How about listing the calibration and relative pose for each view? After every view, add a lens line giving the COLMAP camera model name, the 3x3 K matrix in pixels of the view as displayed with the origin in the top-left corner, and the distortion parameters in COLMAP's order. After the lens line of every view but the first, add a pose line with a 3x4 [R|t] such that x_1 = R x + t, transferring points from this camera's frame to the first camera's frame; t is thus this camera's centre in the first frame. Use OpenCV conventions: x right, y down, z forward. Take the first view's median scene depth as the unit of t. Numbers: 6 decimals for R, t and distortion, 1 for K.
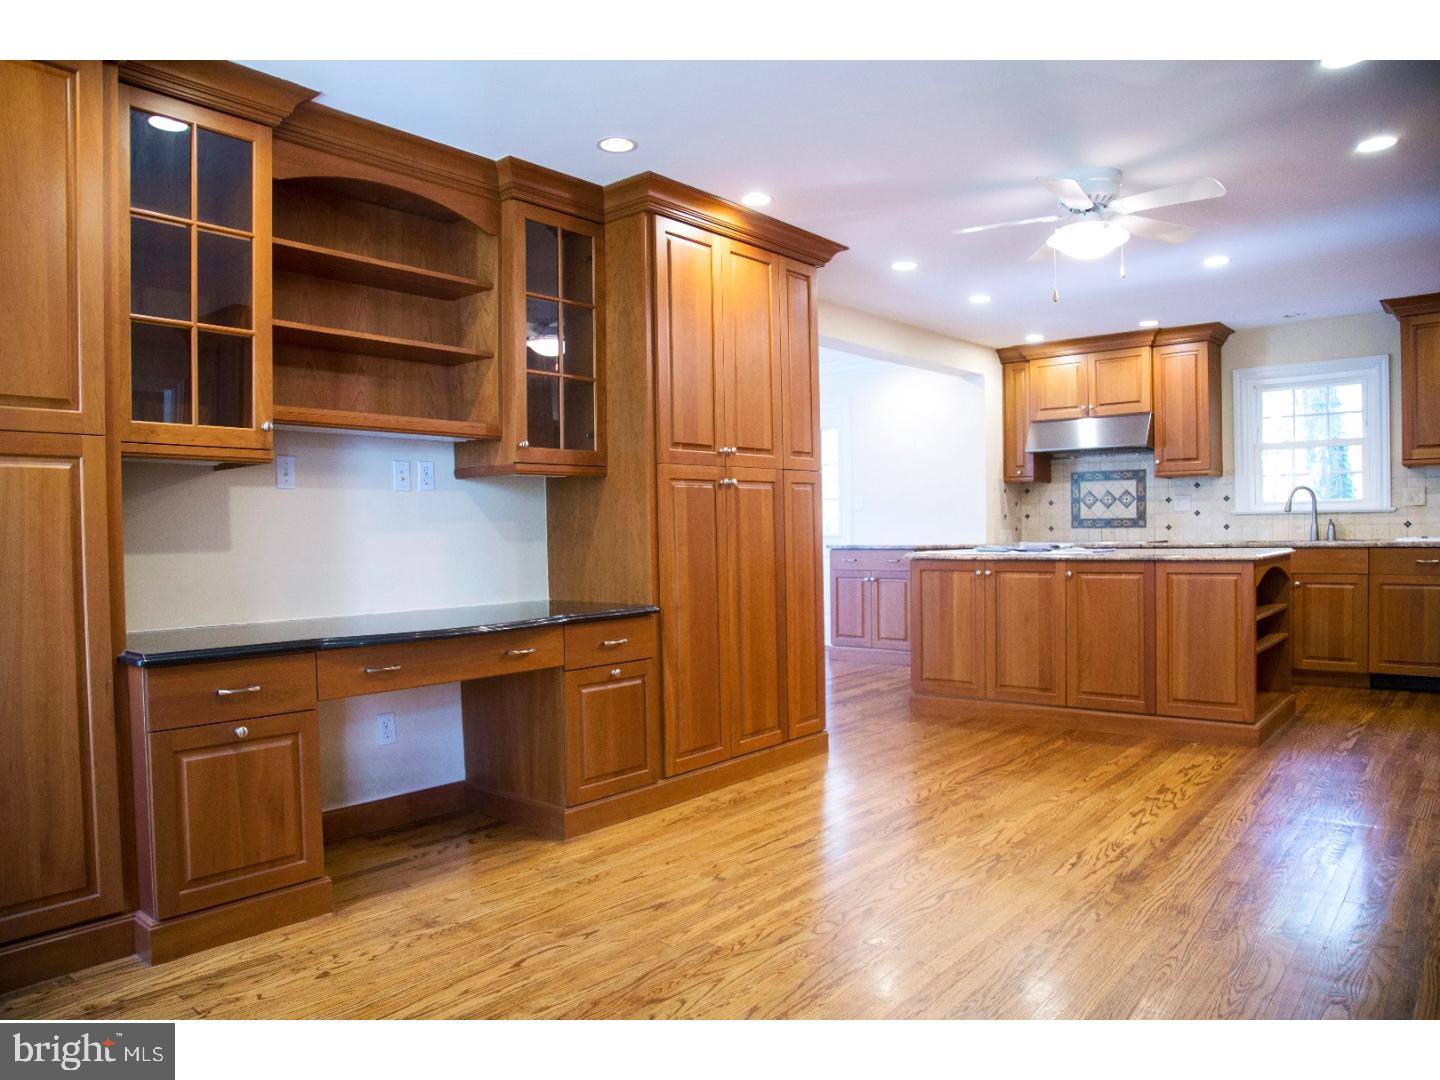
lens RADIAL K [[977.3, 0, 724.2], [0, 977.3, 534.6], [0, 0, 1]] dist [-0.116211, 0.064553]
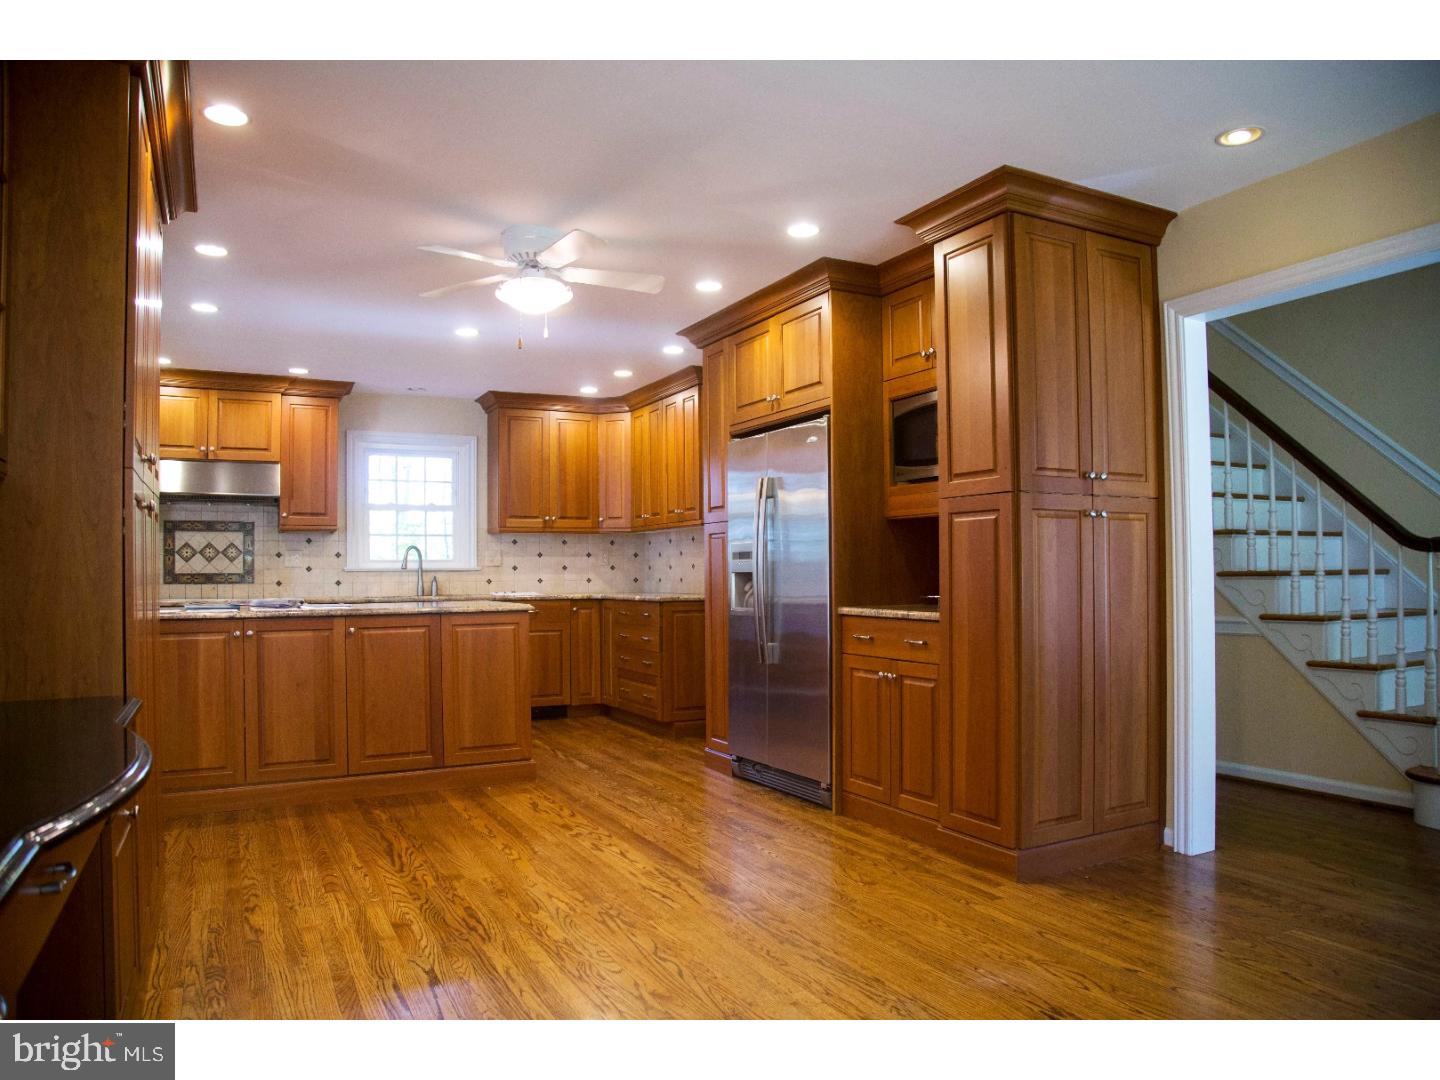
lens RADIAL K [[977.3, 0, 720.0], [0, 977.3, 540.0], [0, 0, 1]] dist [-0.112801, 0.064609]
pose [[0.385000, 0.046237, 0.921758, -0.493513], [0.010336, 0.998466, -0.054402, 0.011276], [-0.922859, 0.030472, 0.383931, 0.432746]]
